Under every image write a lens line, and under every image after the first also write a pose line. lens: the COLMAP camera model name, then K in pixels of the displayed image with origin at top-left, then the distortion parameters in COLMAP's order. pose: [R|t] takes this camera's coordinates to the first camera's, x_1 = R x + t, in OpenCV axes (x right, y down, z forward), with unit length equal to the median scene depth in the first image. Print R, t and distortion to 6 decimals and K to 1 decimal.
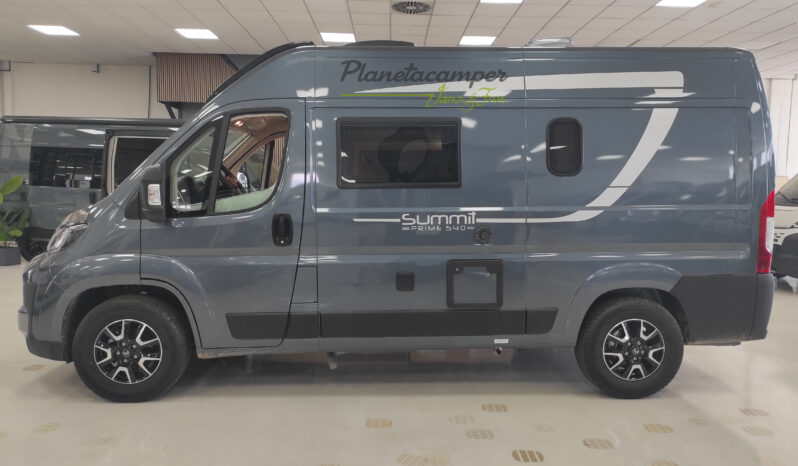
lens RADIAL K [[597.1, 0, 399.0], [0, 597.1, 233.0], [0, 0, 1]] dist [0.003413, 0.000879]
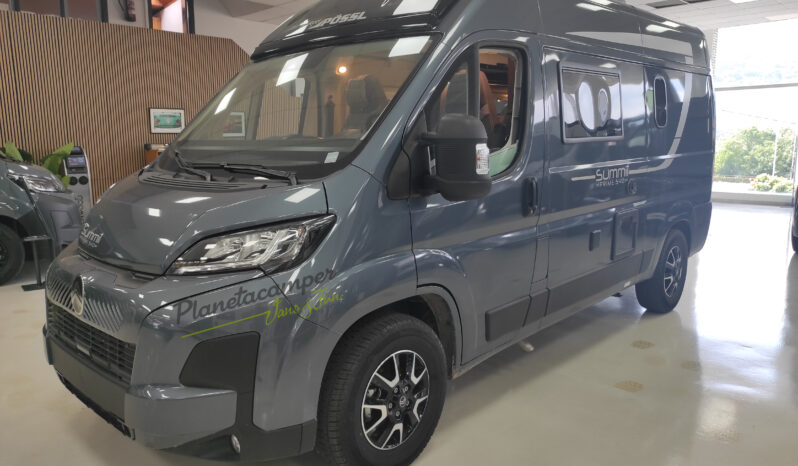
lens RADIAL K [[597.1, 0, 399.0], [0, 597.1, 233.0], [0, 0, 1]] dist [0.003413, 0.000879]
pose [[0.723772, -0.124515, 0.678713, -0.867924], [0.074137, 0.991923, 0.102917, -0.052798], [-0.686045, -0.024170, 0.727157, 0.512547]]
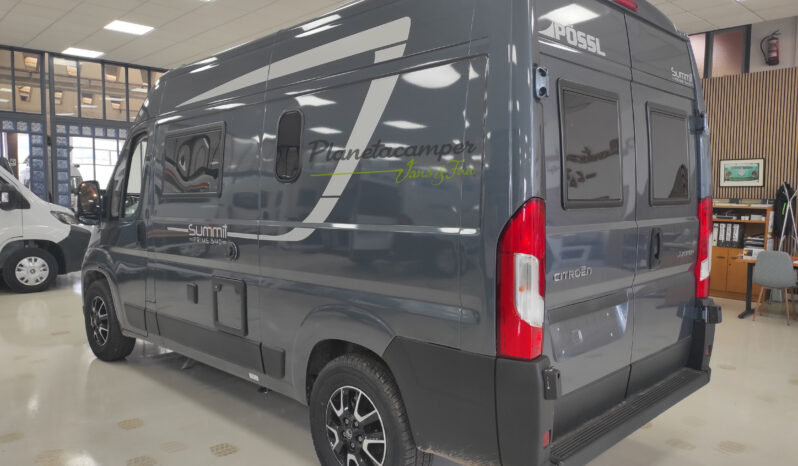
lens RADIAL K [[597.1, 0, 399.0], [0, 597.1, 233.0], [0, 0, 1]] dist [0.003413, 0.000879]
pose [[0.674696, 0.043457, -0.736816, 0.956103], [-0.060337, 0.998172, 0.003622, -0.041290], [0.735626, 0.042014, 0.676084, 0.577324]]
